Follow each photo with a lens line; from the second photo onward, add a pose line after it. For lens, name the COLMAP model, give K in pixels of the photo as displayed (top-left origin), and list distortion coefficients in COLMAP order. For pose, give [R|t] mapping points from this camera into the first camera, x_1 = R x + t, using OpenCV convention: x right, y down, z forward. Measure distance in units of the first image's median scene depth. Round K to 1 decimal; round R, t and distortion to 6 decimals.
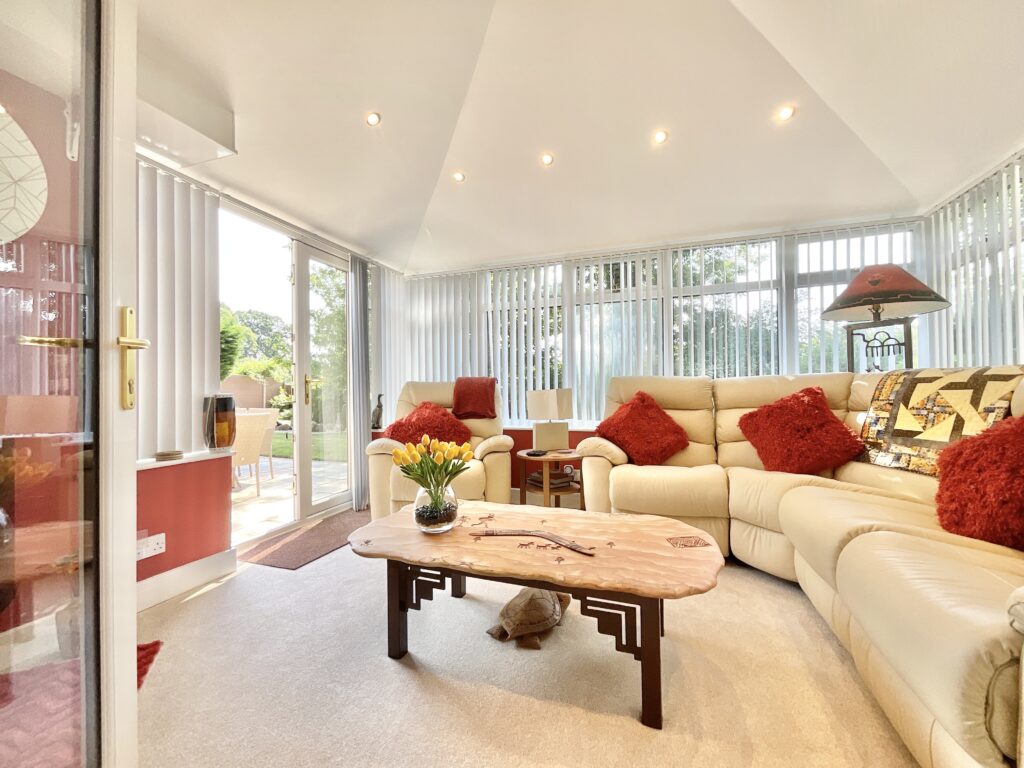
lens RADIAL K [[419.8, 0, 513.0], [0, 419.8, 387.2], [0, 0, 1]] dist [-0.001295, 0.000025]
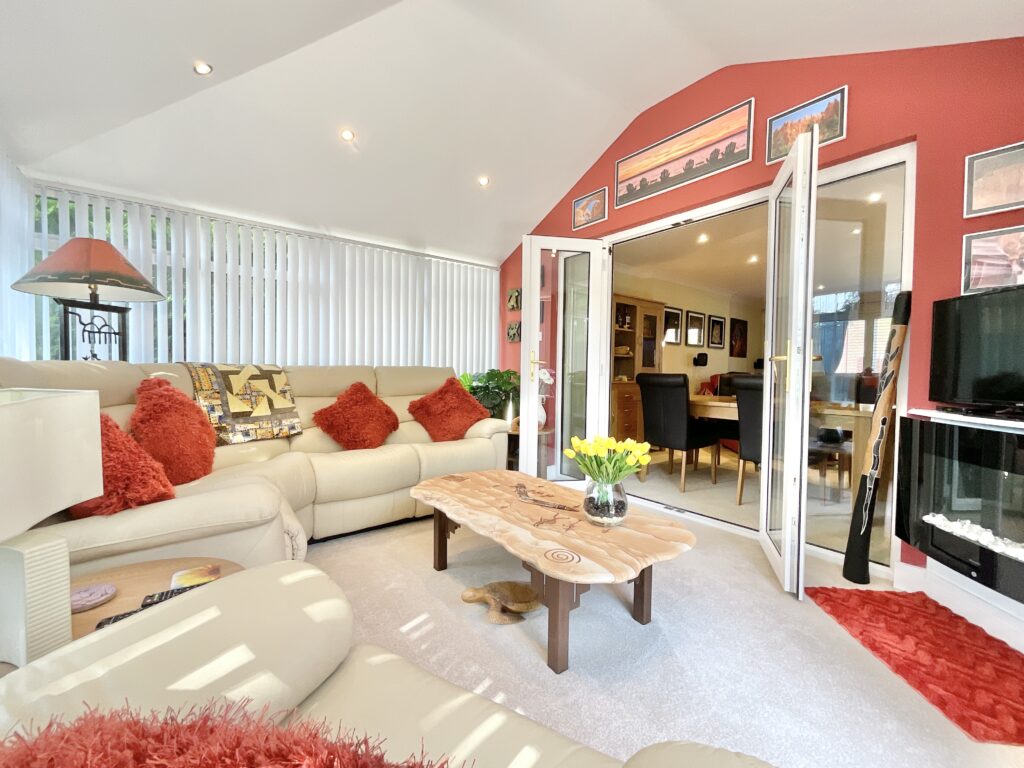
lens RADIAL K [[419.8, 0, 512.7], [0, 419.8, 380.9], [0, 0, 1]] dist [-0.001295, 0.000025]
pose [[-0.846660, -0.012086, 0.531997, -0.466601], [-0.004049, 0.999859, 0.016271, -0.016857], [-0.532119, 0.011622, -0.846590, 1.727687]]
